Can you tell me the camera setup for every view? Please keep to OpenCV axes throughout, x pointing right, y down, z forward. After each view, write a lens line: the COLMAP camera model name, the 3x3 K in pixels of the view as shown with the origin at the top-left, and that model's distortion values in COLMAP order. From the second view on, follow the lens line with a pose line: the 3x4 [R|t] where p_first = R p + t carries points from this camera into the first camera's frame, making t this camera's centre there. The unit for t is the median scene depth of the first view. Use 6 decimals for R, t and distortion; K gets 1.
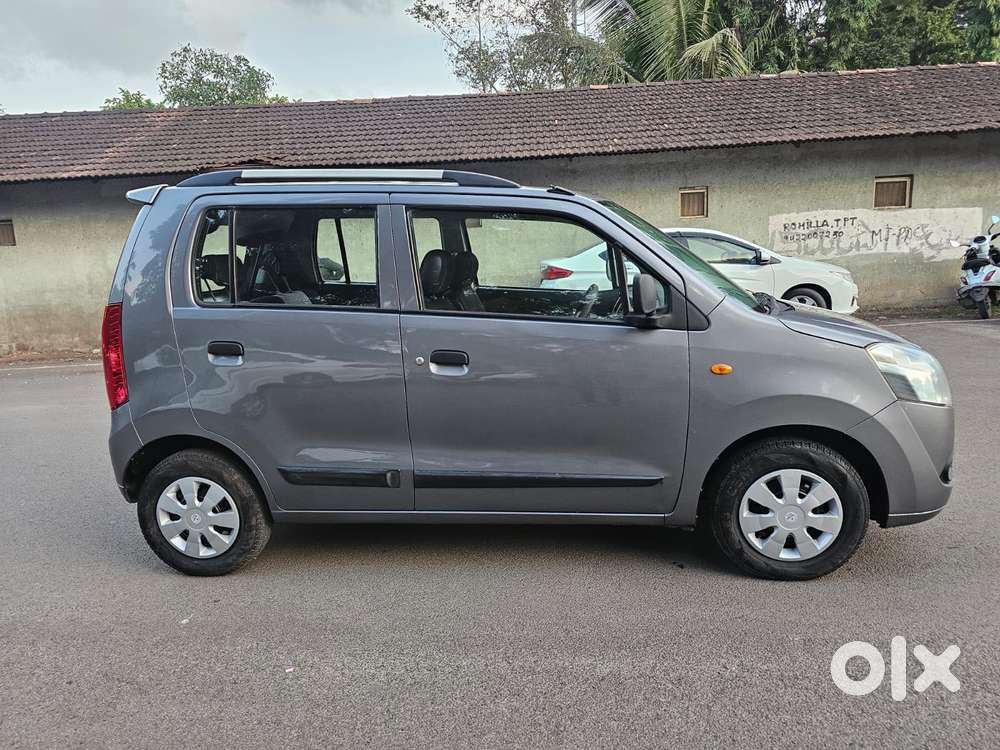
lens RADIAL K [[687.3, 0, 500.0], [0, 687.3, 375.0], [0, 0, 1]] dist [0.048982, -0.042609]
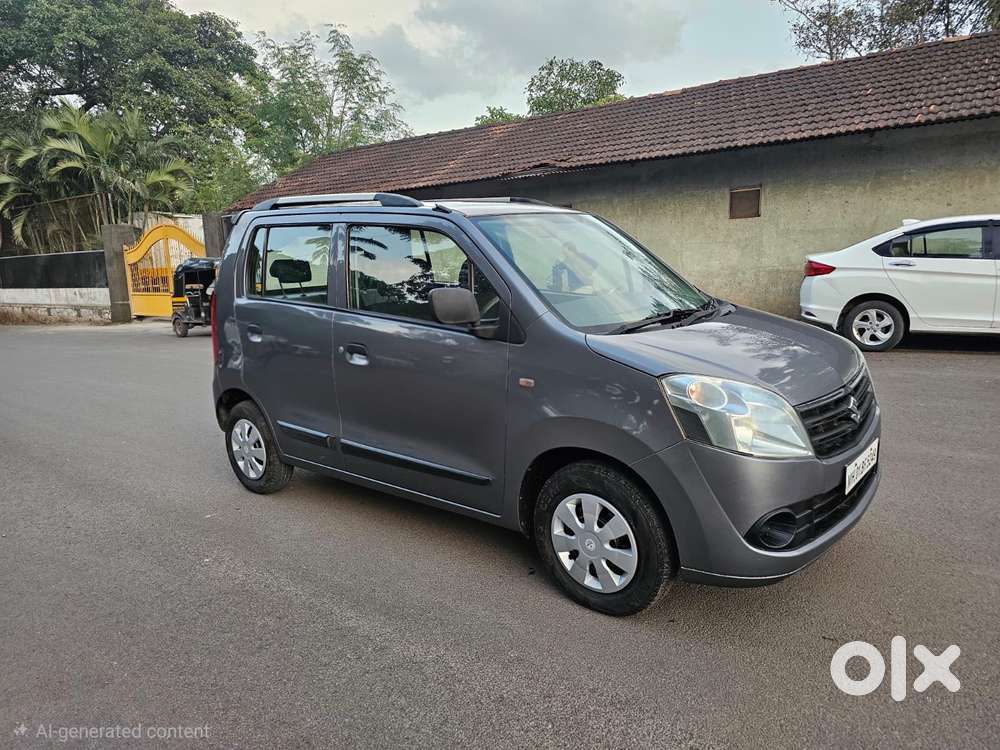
lens RADIAL K [[687.3, 0, 500.0], [0, 687.3, 375.0], [0, 0, 1]] dist [0.048982, -0.042609]
pose [[0.829552, 0.103839, -0.548691, 0.712996], [-0.092404, 0.994539, 0.048512, -0.055685], [0.550732, 0.010458, 0.834617, 0.113865]]
